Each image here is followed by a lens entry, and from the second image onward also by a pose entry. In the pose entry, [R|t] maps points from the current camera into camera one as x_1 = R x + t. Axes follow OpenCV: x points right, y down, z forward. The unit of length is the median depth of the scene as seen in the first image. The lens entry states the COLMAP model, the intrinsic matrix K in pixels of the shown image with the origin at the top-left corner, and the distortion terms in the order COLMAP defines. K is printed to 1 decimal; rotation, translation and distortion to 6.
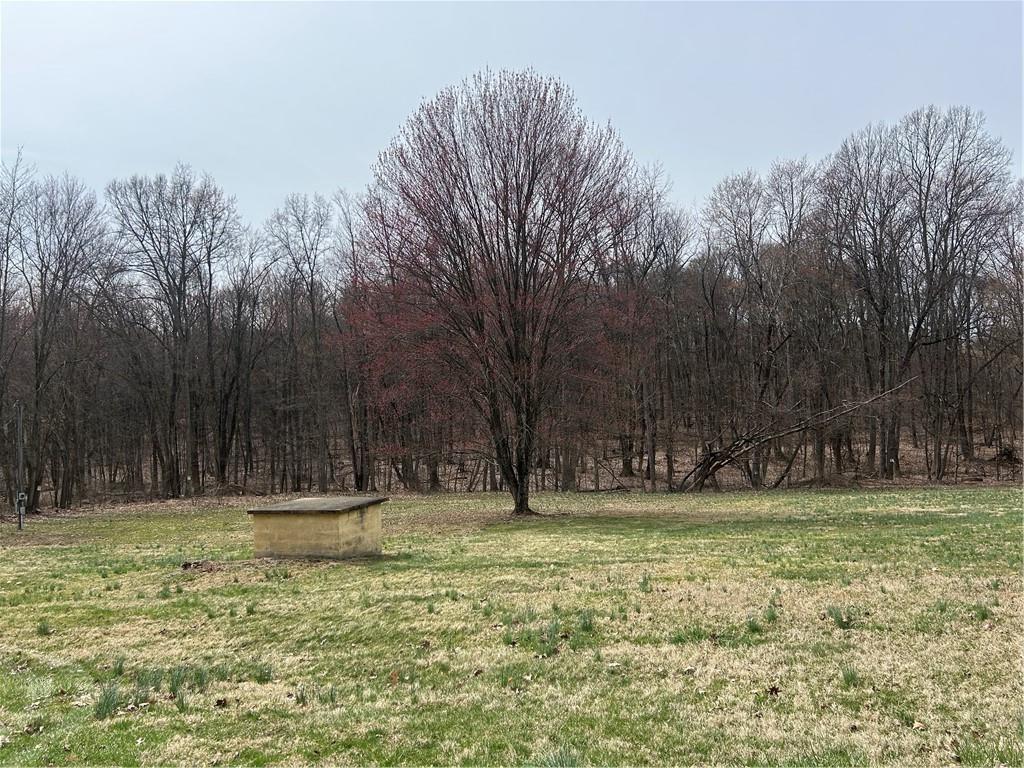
lens RADIAL K [[797.9, 0, 512.0], [0, 797.9, 384.0], [0, 0, 1]] dist [0.025352, -0.004458]
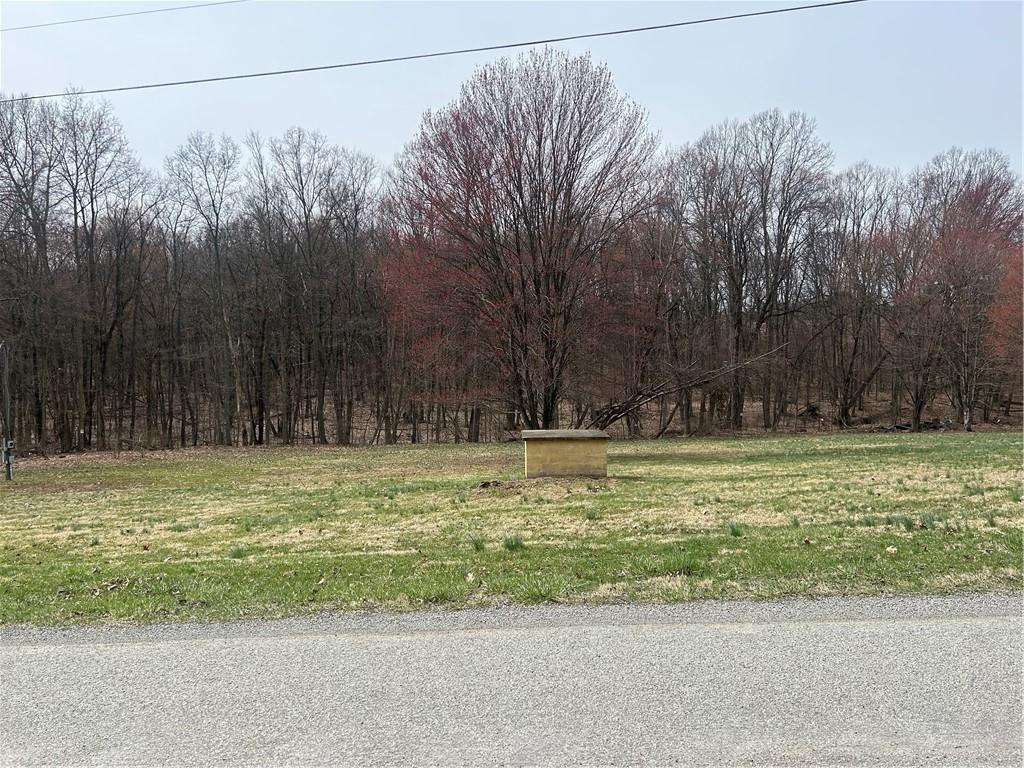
lens RADIAL K [[797.9, 0, 512.0], [0, 797.9, 384.0], [0, 0, 1]] dist [0.025352, -0.004458]
pose [[0.962049, 0.012111, 0.272609, -0.241471], [-0.025329, 0.998665, 0.045023, 0.010819], [-0.271700, -0.050219, 0.961071, -0.034870]]
